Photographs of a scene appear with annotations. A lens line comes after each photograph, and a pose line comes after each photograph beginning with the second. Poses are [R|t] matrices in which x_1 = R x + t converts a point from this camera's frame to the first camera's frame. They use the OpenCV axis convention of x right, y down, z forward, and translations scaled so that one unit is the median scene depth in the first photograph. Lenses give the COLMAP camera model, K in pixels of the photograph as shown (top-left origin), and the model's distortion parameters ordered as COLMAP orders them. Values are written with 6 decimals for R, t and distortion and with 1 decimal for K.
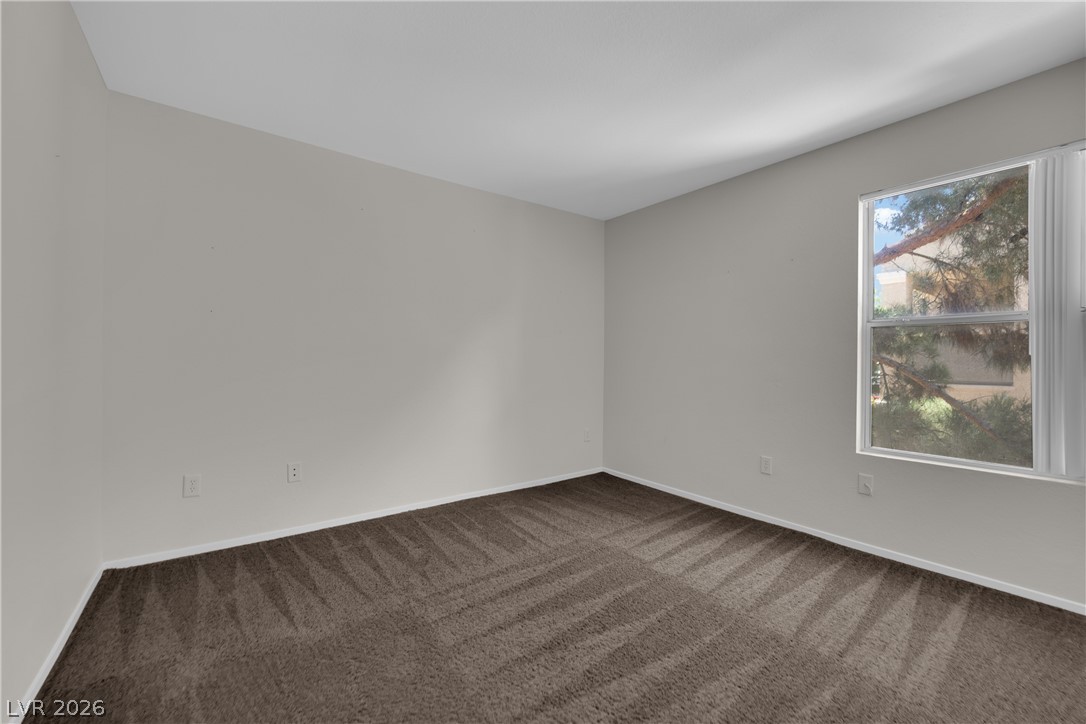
lens RADIAL K [[437.5, 0, 543.0], [0, 437.5, 362.0], [0, 0, 1]] dist [-0.009875, -0.004351]
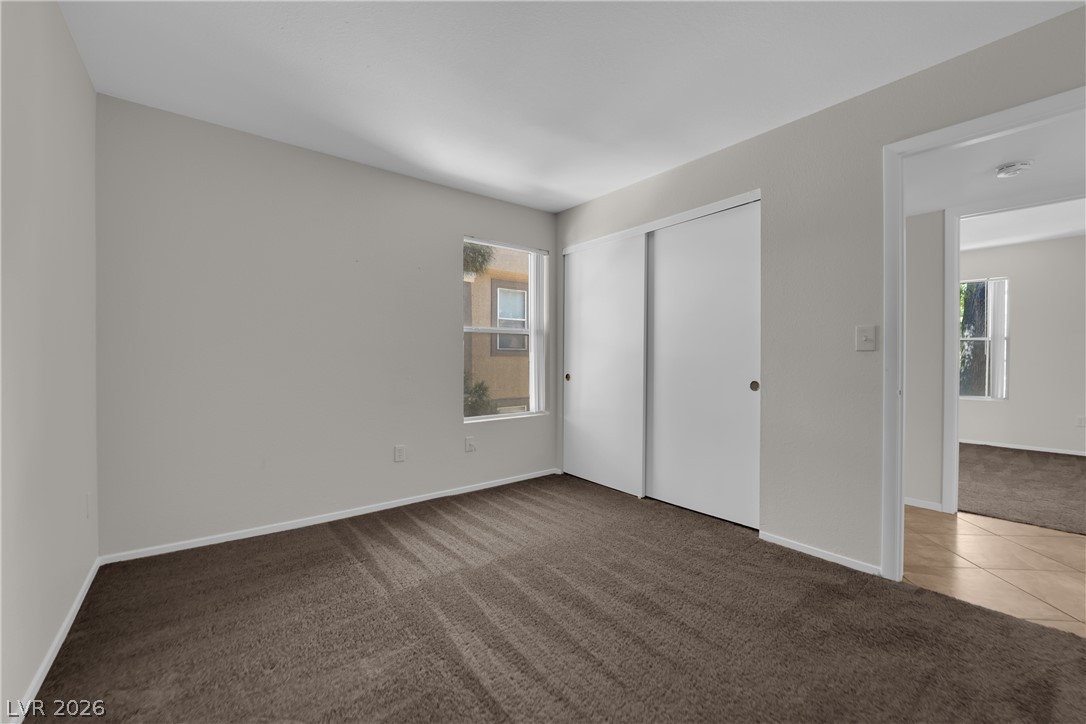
lens RADIAL K [[437.5, 0, 543.0], [0, 437.5, 362.0], [0, 0, 1]] dist [-0.009875, -0.004351]
pose [[-0.028612, -0.018299, 0.999423, -0.640059], [0.005262, 0.999816, 0.018456, -0.007610], [-0.999577, 0.005788, -0.028510, 0.761395]]
